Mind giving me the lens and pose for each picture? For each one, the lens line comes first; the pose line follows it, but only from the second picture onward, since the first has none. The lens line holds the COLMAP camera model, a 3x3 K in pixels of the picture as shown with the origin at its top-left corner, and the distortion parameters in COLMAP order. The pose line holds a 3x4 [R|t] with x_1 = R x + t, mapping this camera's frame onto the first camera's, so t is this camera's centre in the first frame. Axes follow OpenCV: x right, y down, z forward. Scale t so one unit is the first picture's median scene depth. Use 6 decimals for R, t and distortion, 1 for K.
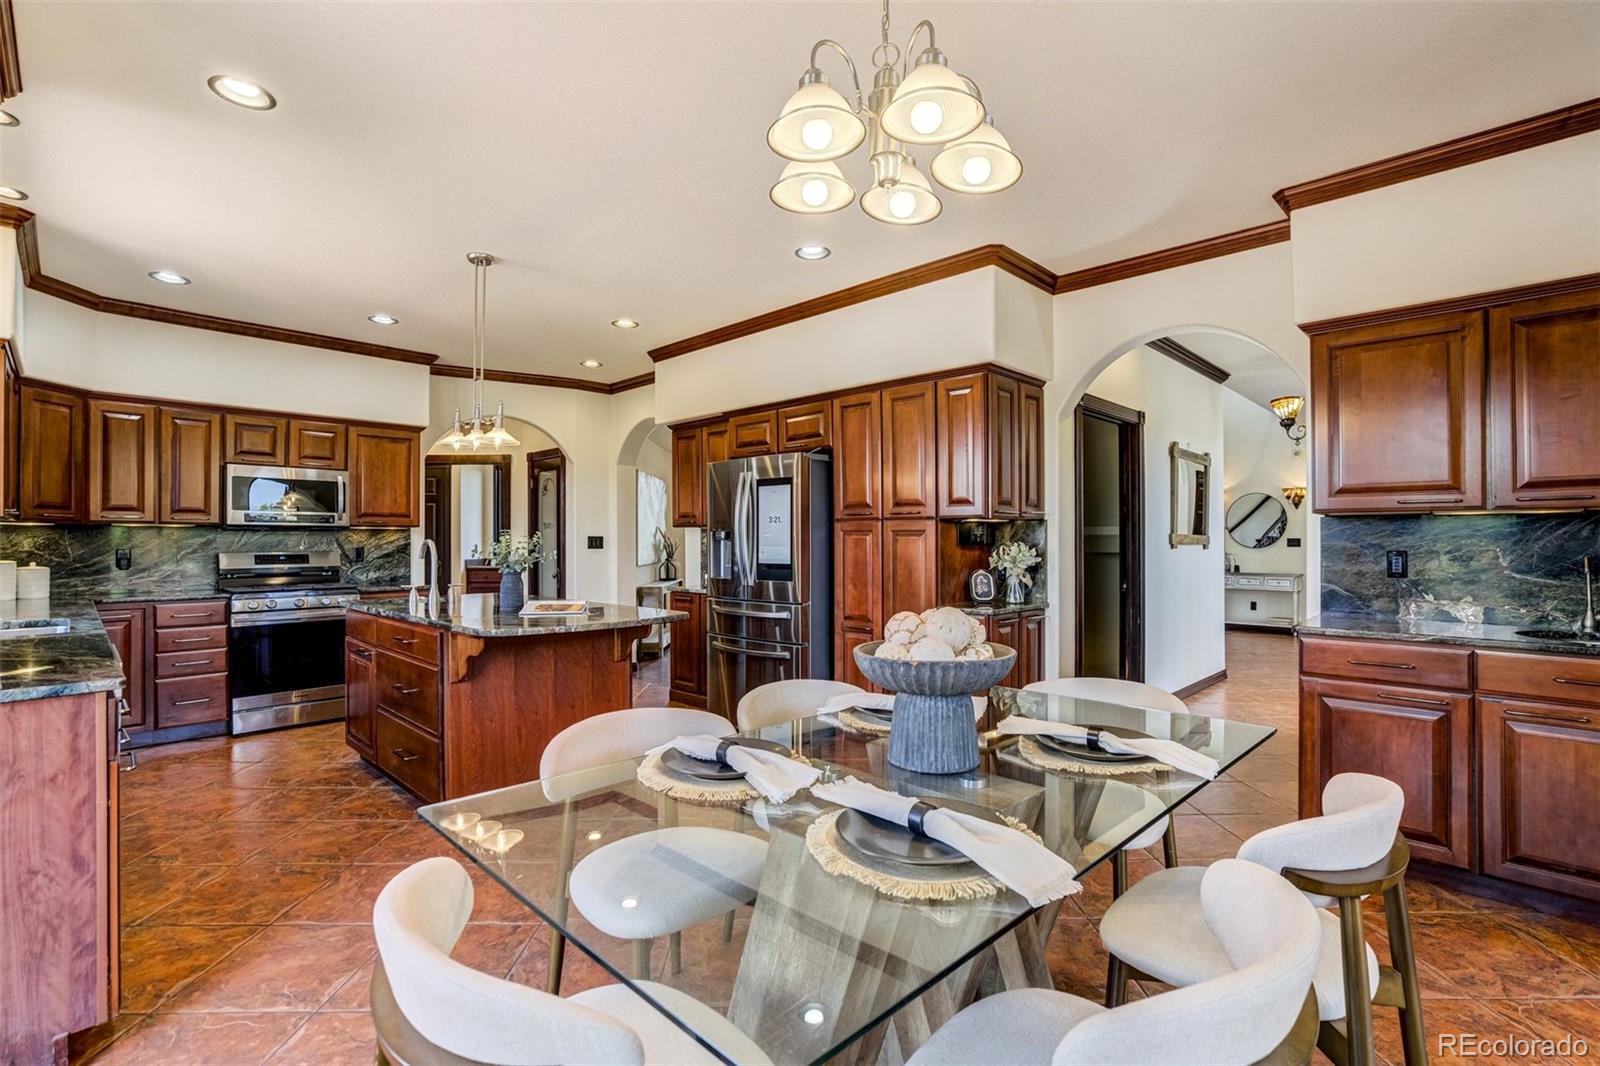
lens RADIAL K [[738.3, 0, 800.0], [0, 738.3, 533.0], [0, 0, 1]] dist [-0.000335, 0.000141]
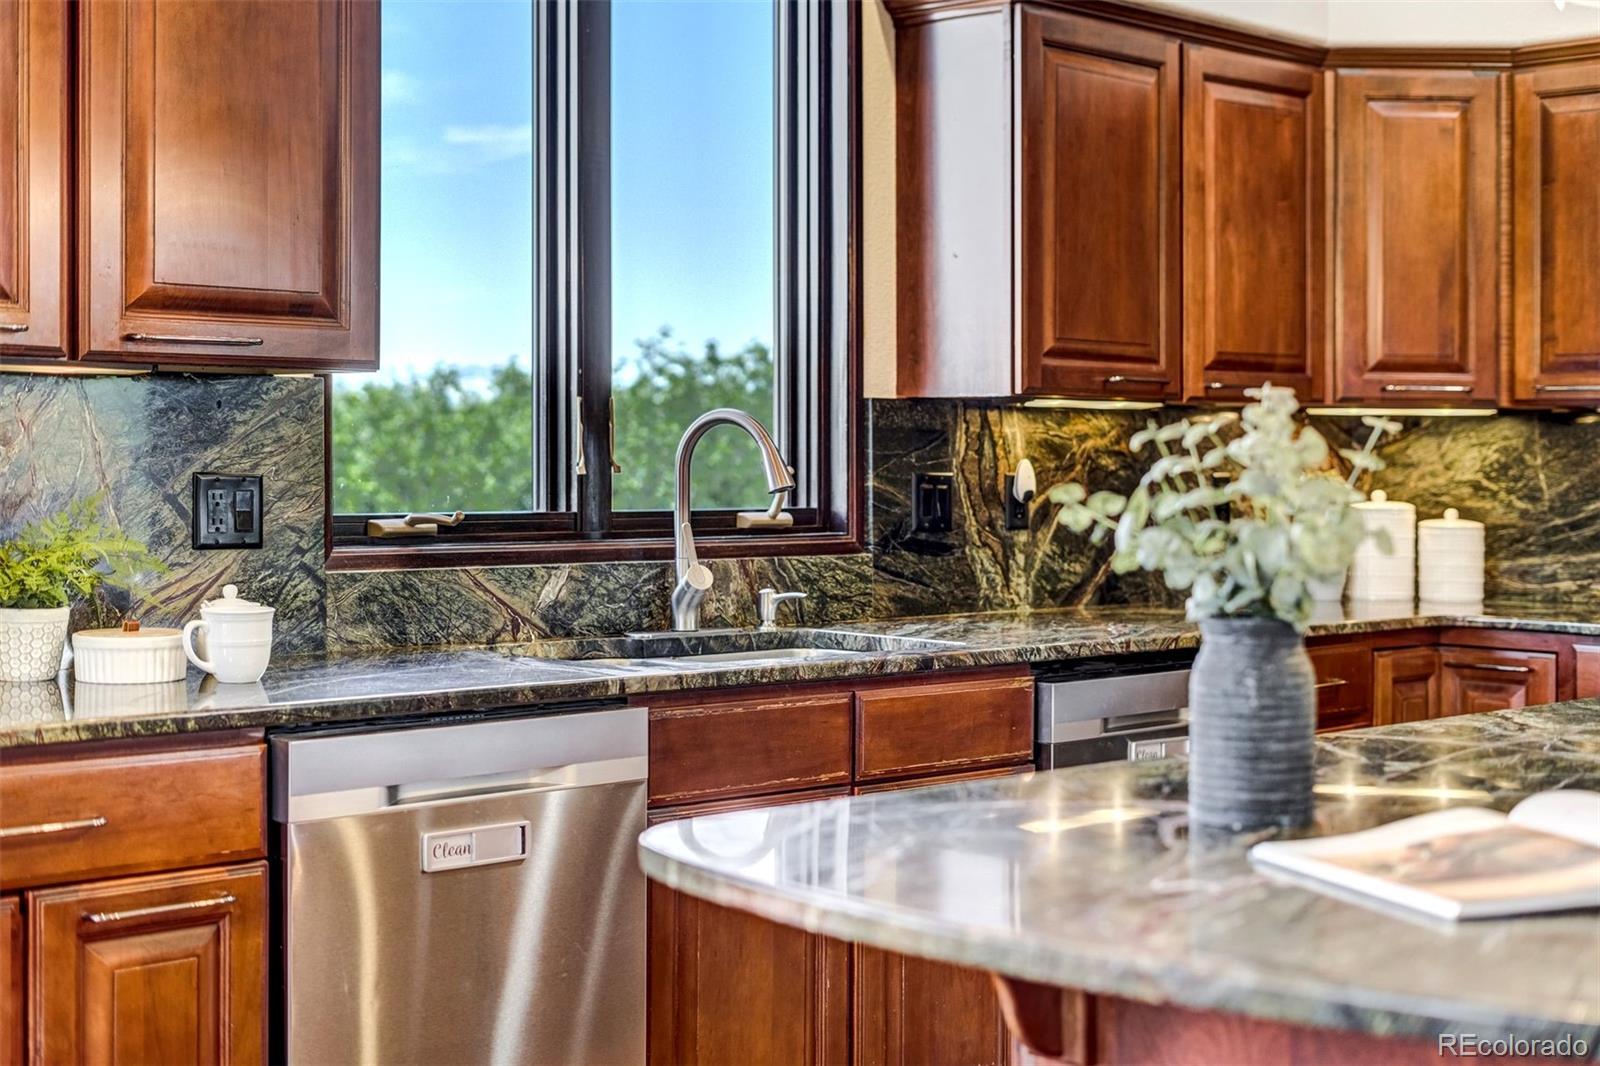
lens RADIAL K [[2327.8, 0, 799.2], [0, 2327.8, 469.1], [0, 0, 1]] dist [-0.078312, 0.034508]
pose [[-0.049322, 0.010283, -0.998730, 0.193930], [0.008067, 0.999918, 0.009896, 0.002902], [0.998750, -0.007568, -0.049401, 0.667613]]
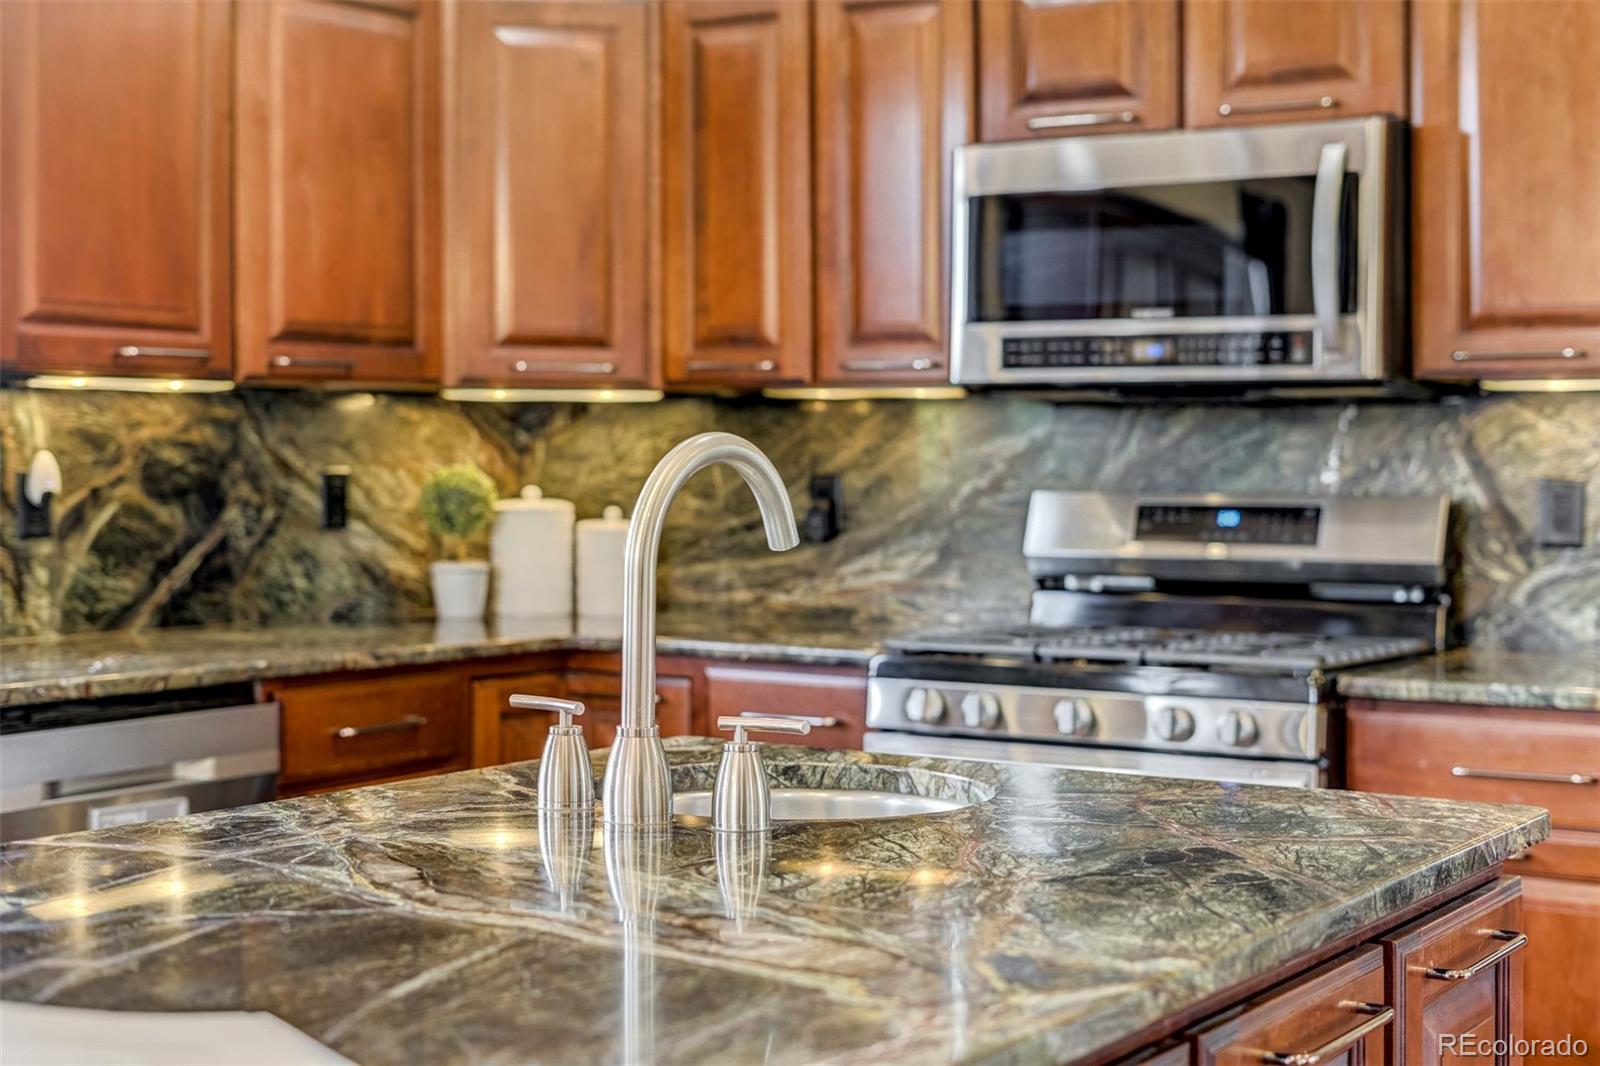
lens RADIAL K [[2327.8, 0, 799.2], [0, 2327.8, 469.1], [0, 0, 1]] dist [-0.078312, 0.034508]
pose [[0.175185, 0.012492, -0.984456, 0.020960], [0.009326, 0.999854, 0.014347, 0.006427], [0.984491, -0.011694, 0.175042, 0.840133]]
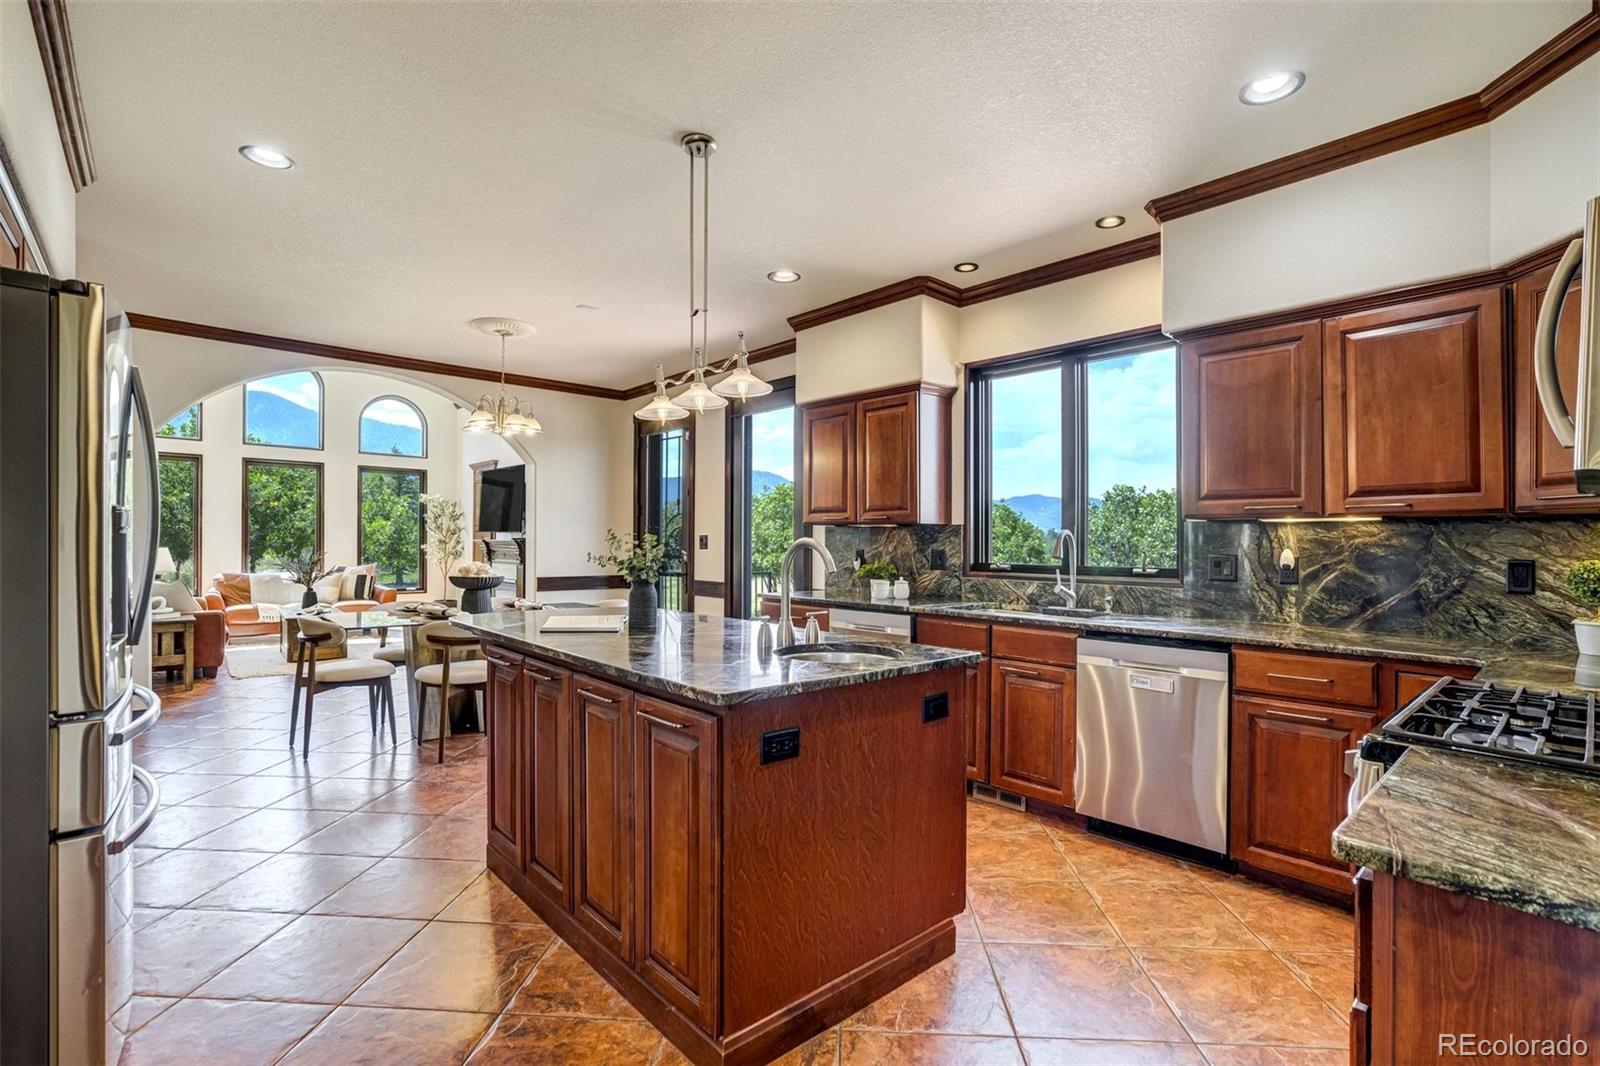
lens RADIAL K [[738.3, 0, 800.0], [0, 738.3, 533.0], [0, 0, 1]] dist [-0.000335, 0.000141]
pose [[-0.997390, -0.002075, 0.072175, -0.466265], [-0.003954, 0.999657, -0.025902, 0.014407], [-0.072096, -0.026120, -0.997056, 1.403507]]
